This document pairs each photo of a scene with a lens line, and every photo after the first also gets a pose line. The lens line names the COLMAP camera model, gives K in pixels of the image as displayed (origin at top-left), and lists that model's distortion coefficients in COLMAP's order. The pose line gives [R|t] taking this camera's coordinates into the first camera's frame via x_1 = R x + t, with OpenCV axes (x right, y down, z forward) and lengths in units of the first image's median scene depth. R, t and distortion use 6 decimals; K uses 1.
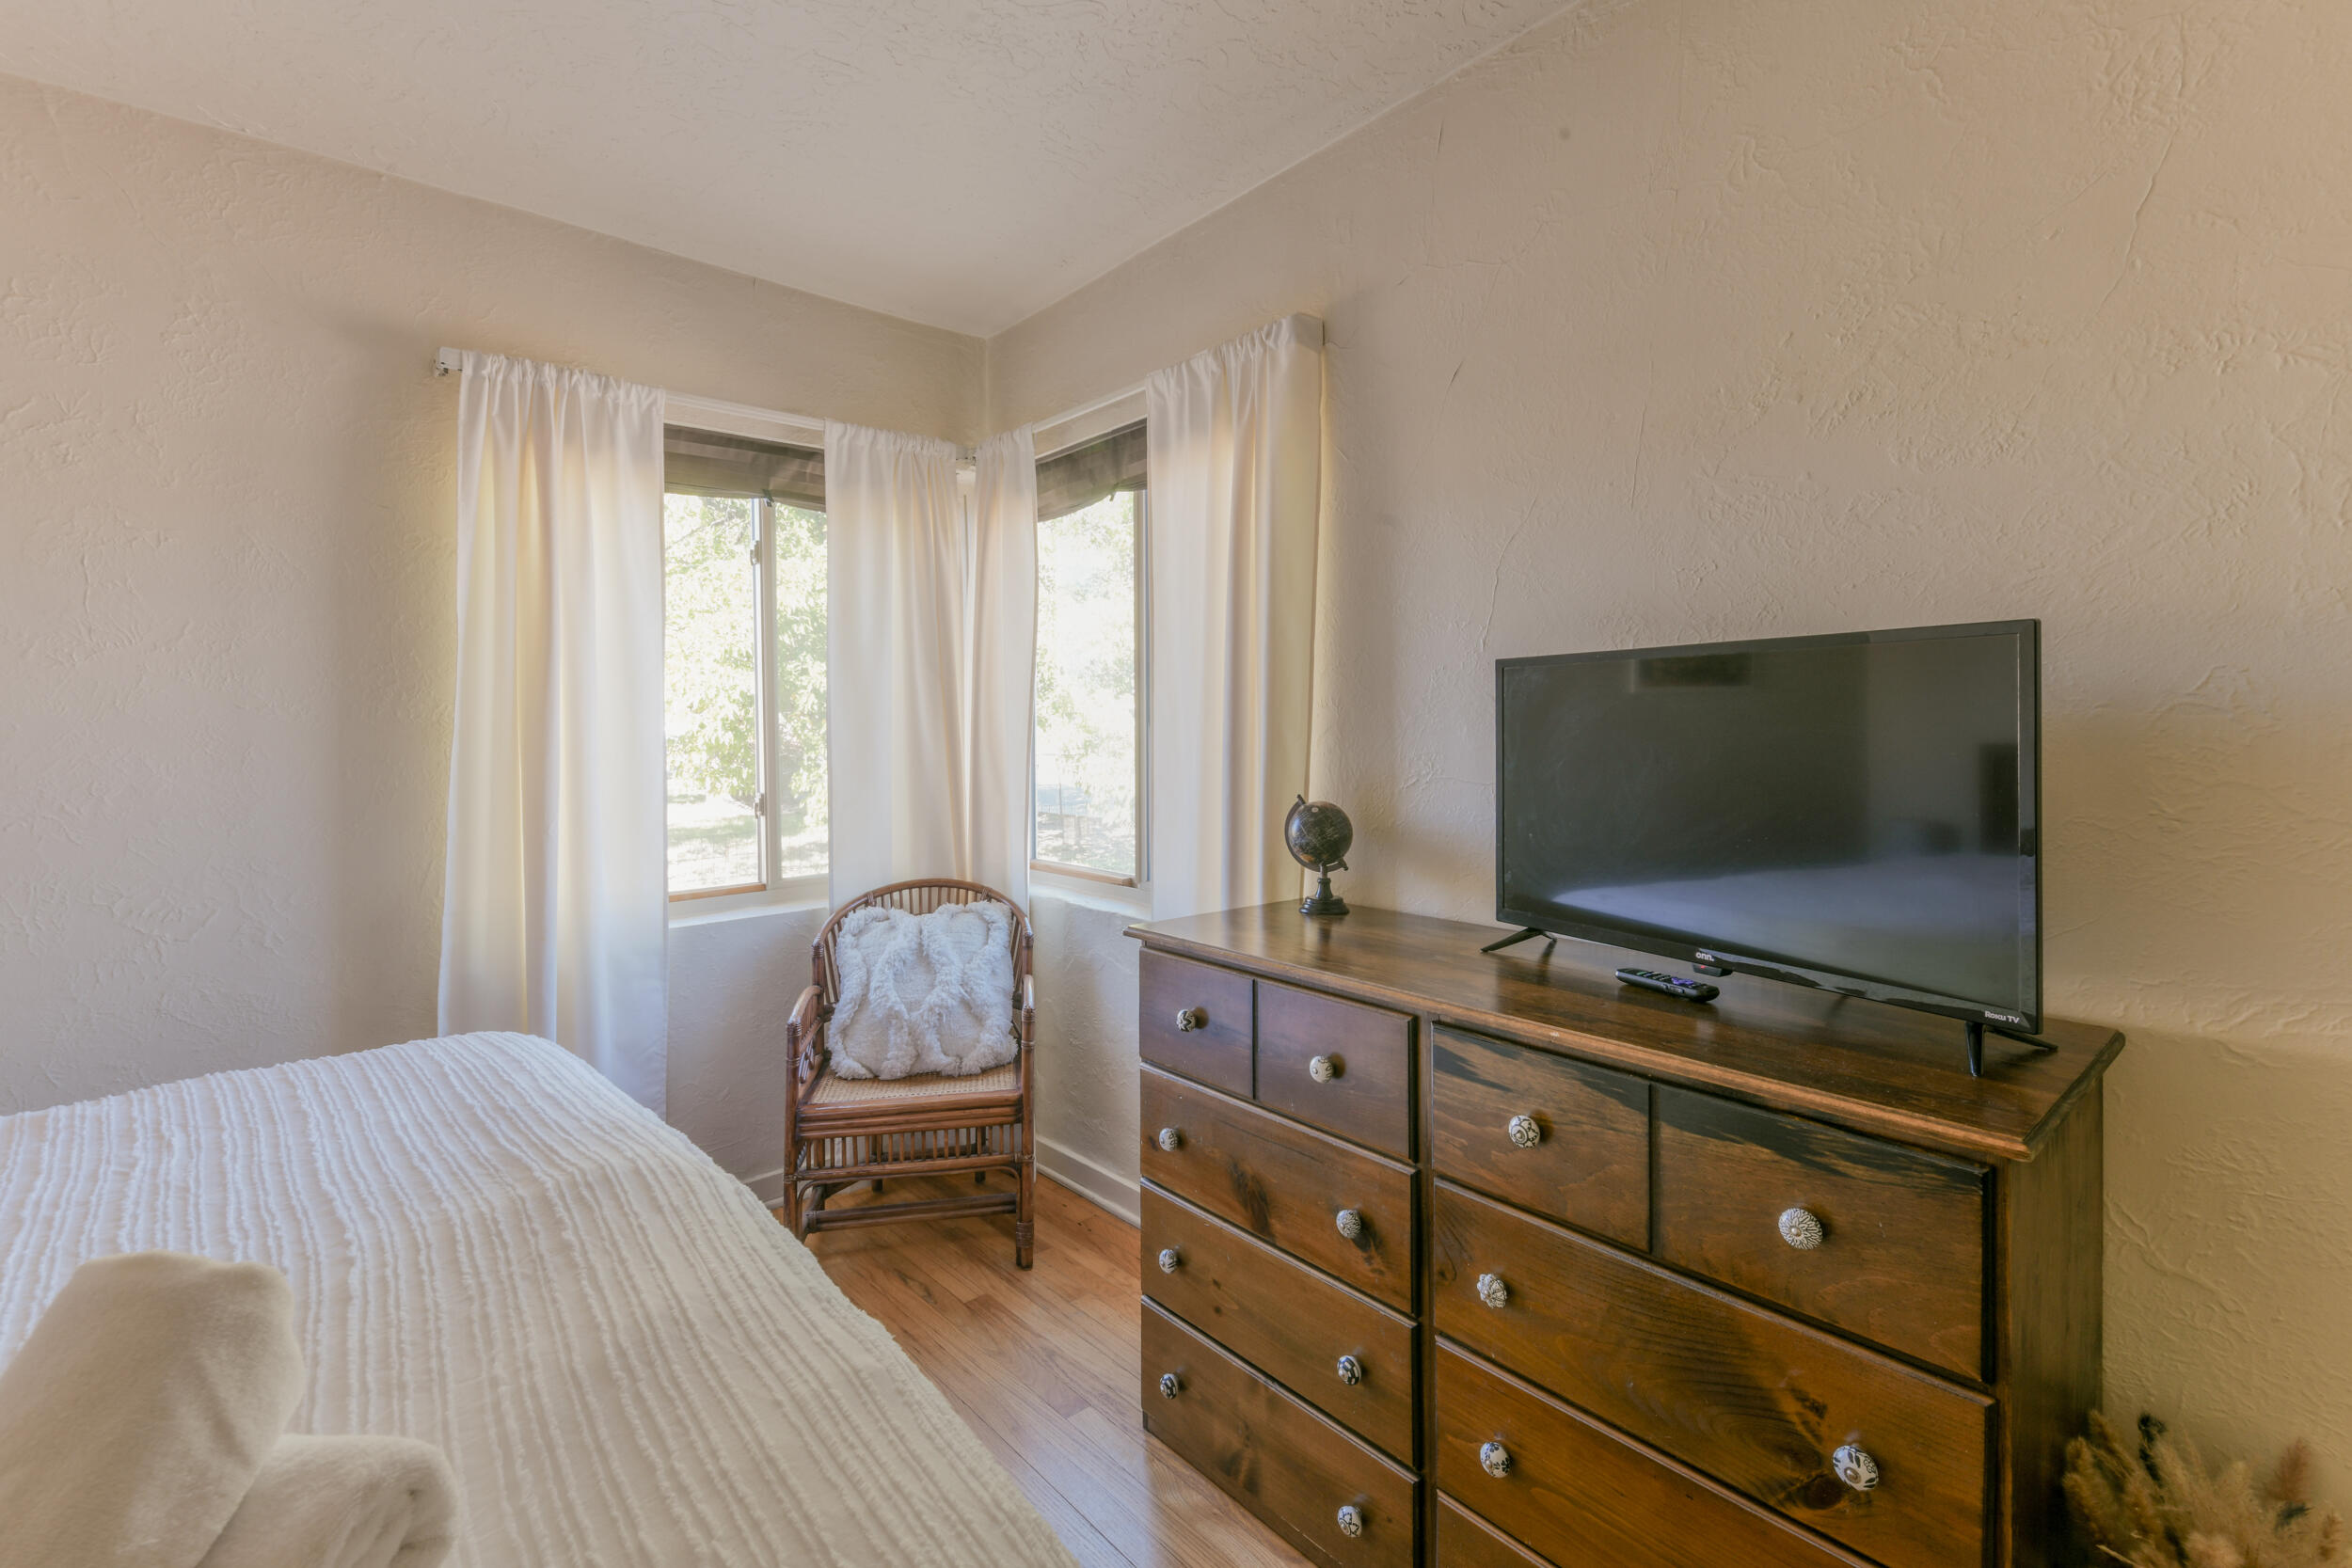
lens RADIAL K [[1042.6, 0, 1167.1], [0, 1042.6, 737.5], [0, 0, 1]] dist [0.019393, -0.010523]
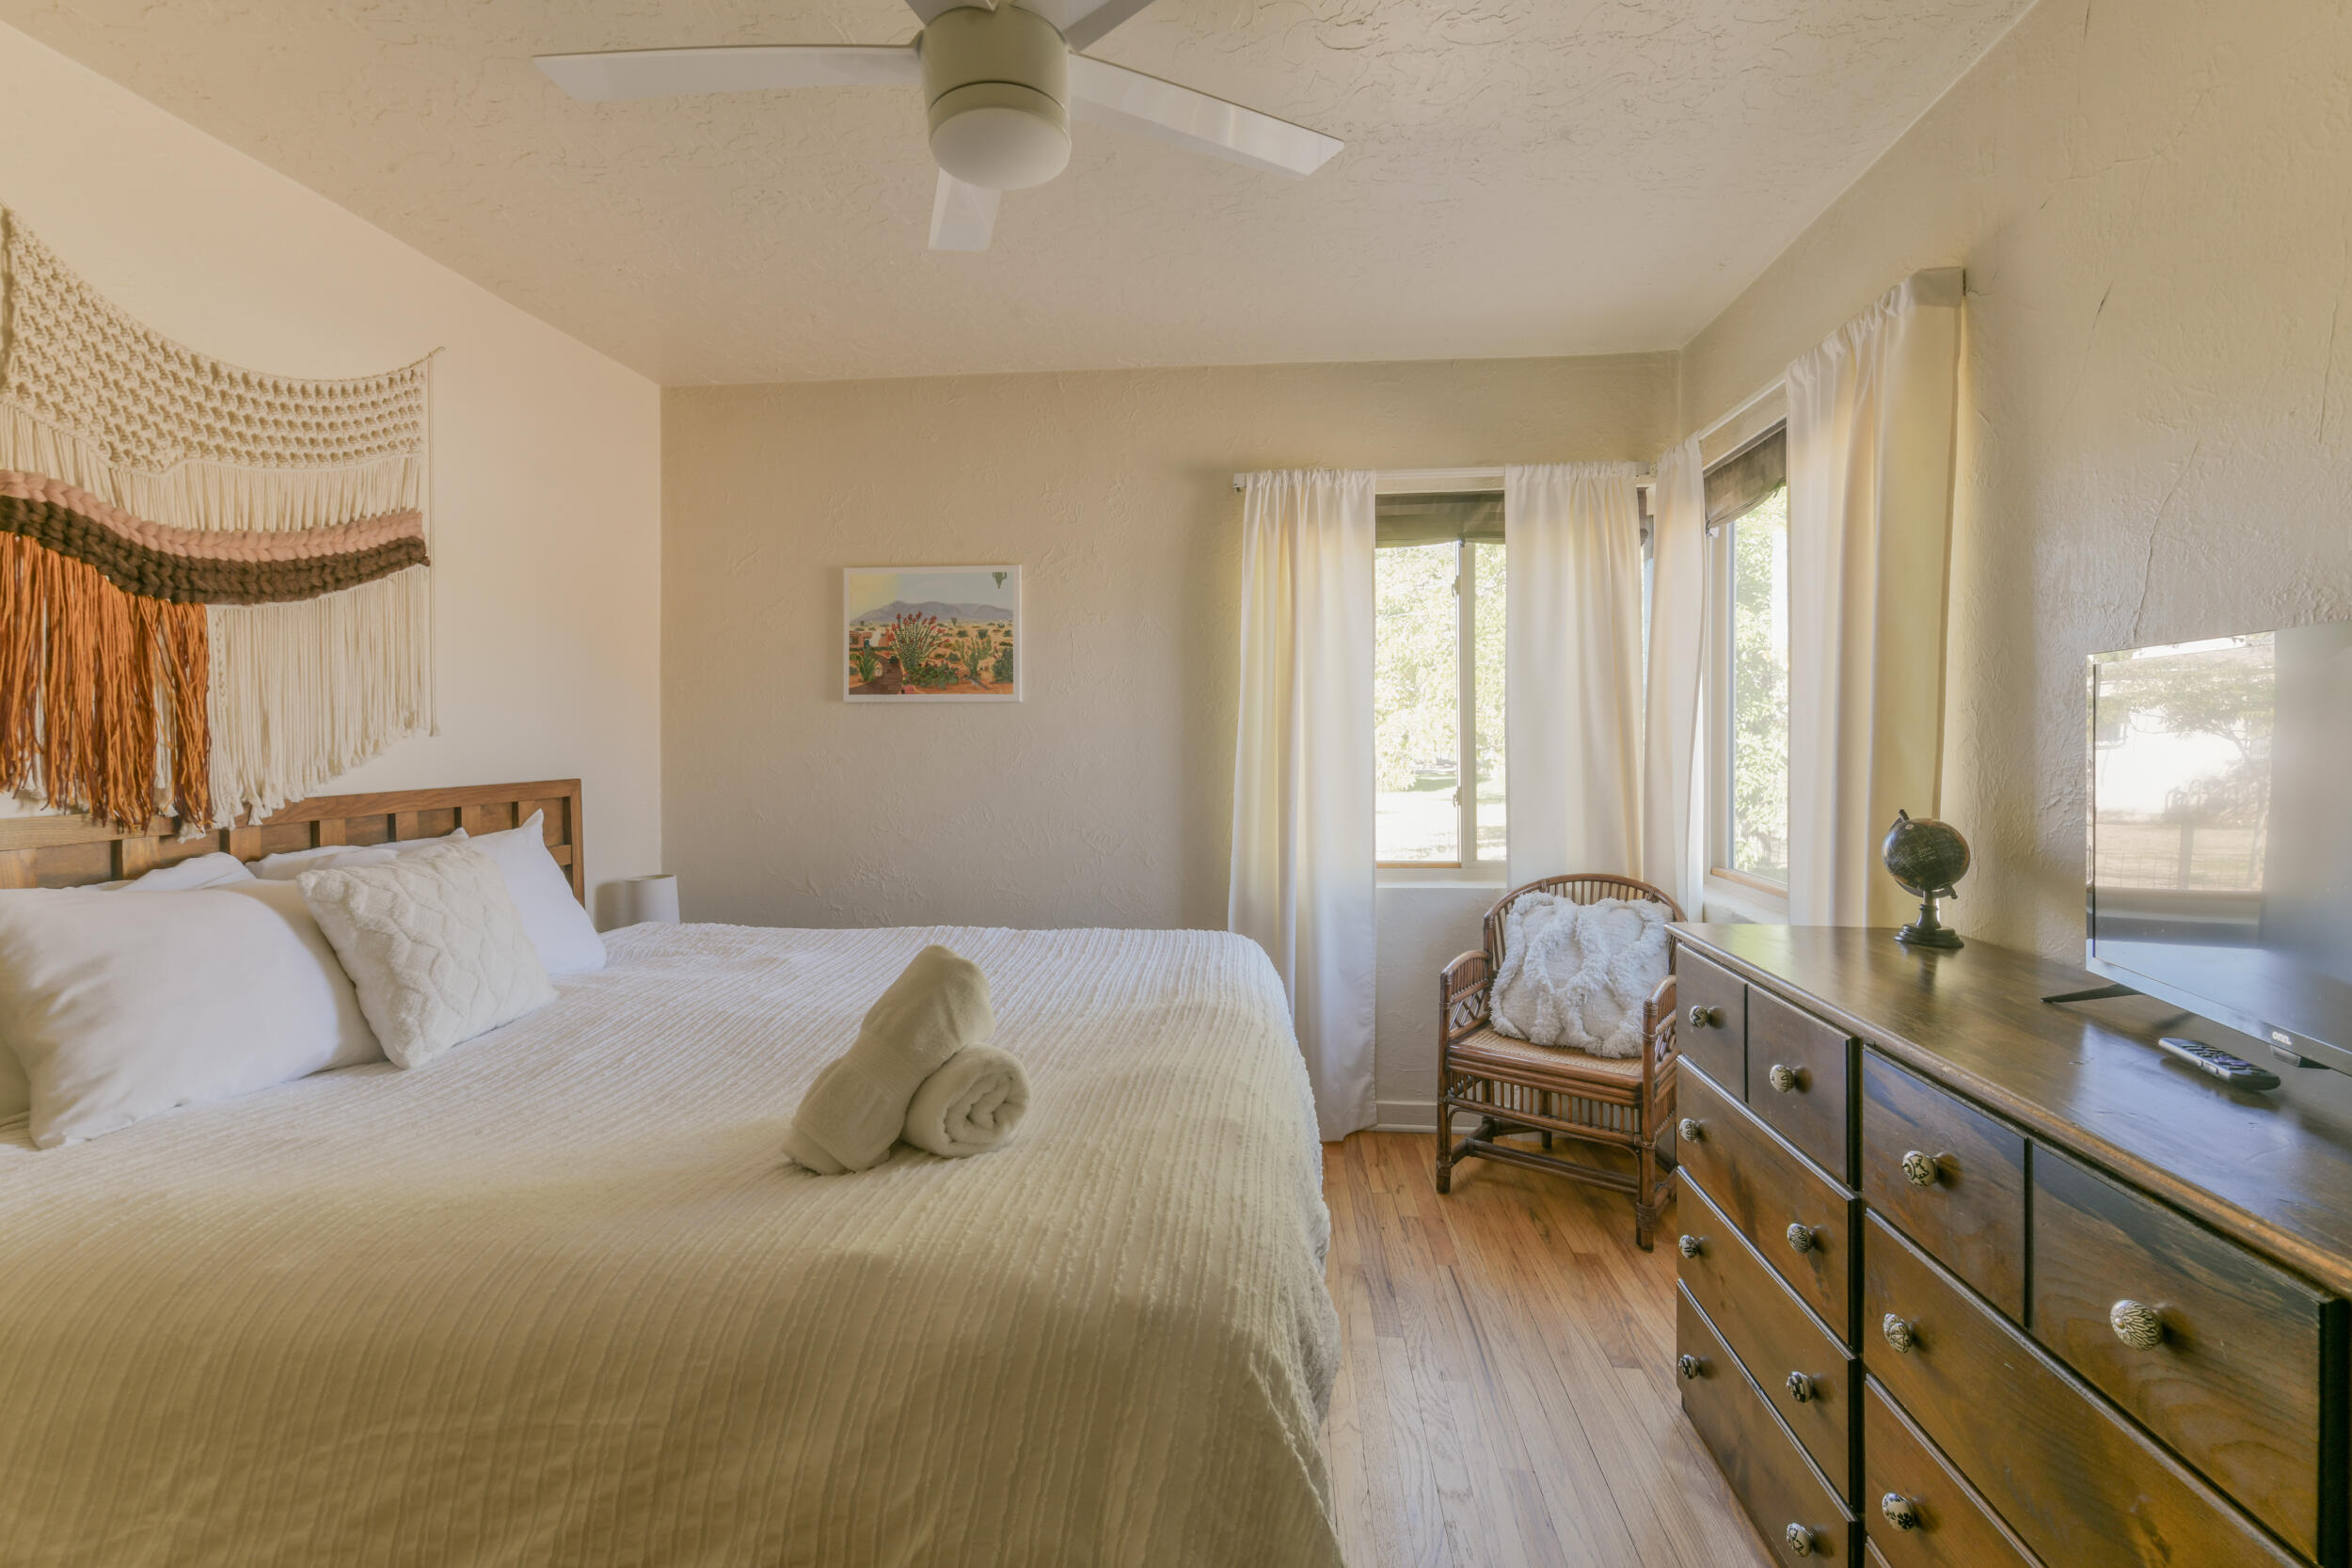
lens RADIAL K [[1042.6, 0, 1167.1], [0, 1042.6, 737.5], [0, 0, 1]] dist [0.019393, -0.010523]
pose [[0.683876, 0.010674, -0.729520, 0.282945], [-0.013823, 0.999903, 0.001672, 0.000029], [0.729467, 0.008941, 0.683958, -0.066827]]
